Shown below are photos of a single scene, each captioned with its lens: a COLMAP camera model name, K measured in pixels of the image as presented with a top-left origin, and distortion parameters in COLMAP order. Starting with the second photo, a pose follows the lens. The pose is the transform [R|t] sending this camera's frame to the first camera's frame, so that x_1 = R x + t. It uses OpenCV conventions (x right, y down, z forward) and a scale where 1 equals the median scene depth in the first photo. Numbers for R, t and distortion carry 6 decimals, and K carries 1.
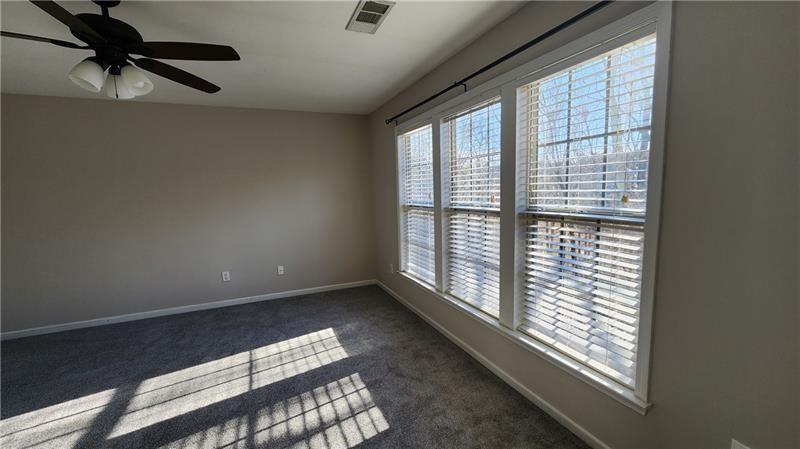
lens RADIAL K [[331.6, 0, 393.4], [0, 331.6, 231.4], [0, 0, 1]] dist [-0.008584, 0.000336]
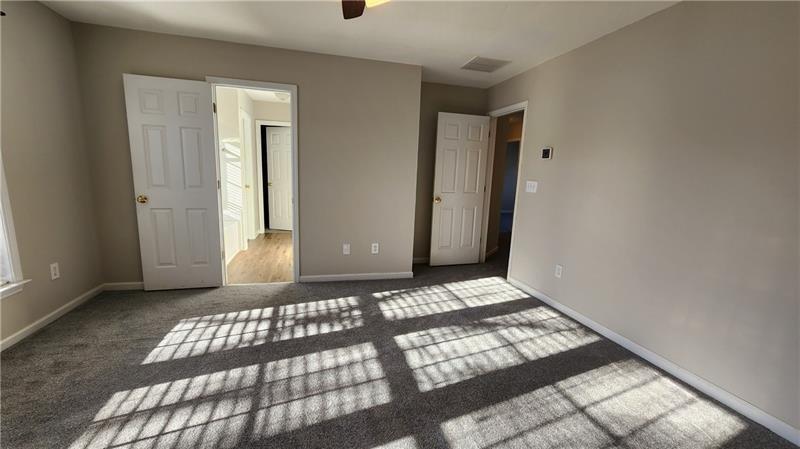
lens RADIAL K [[331.6, 0, 393.4], [0, 331.6, 231.4], [0, 0, 1]] dist [-0.008584, 0.000336]
pose [[-0.989756, -0.028275, 0.139939, -0.708660], [0.014364, 0.955496, 0.294653, -0.086648], [-0.142042, 0.293645, -0.945302, 1.271007]]
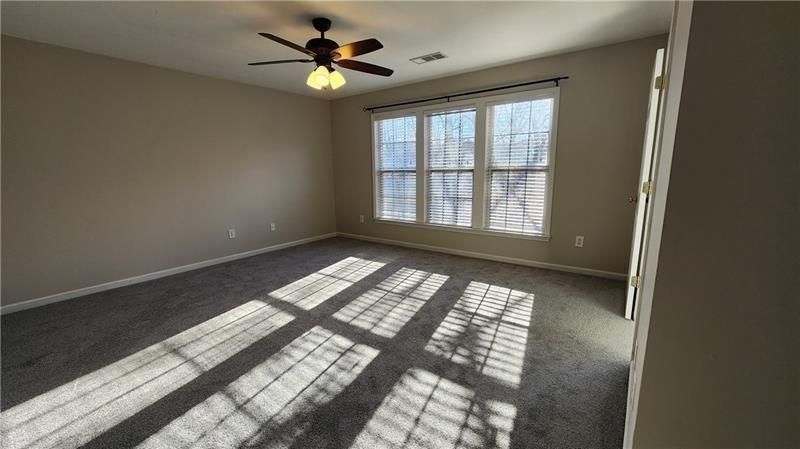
lens RADIAL K [[331.6, 0, 393.4], [0, 331.6, 231.4], [0, 0, 1]] dist [-0.008584, 0.000336]
pose [[0.865726, -0.075905, 0.494729, -0.970251], [0.052621, 0.996759, 0.060850, 0.146927], [-0.497745, -0.026646, 0.866914, -0.411422]]
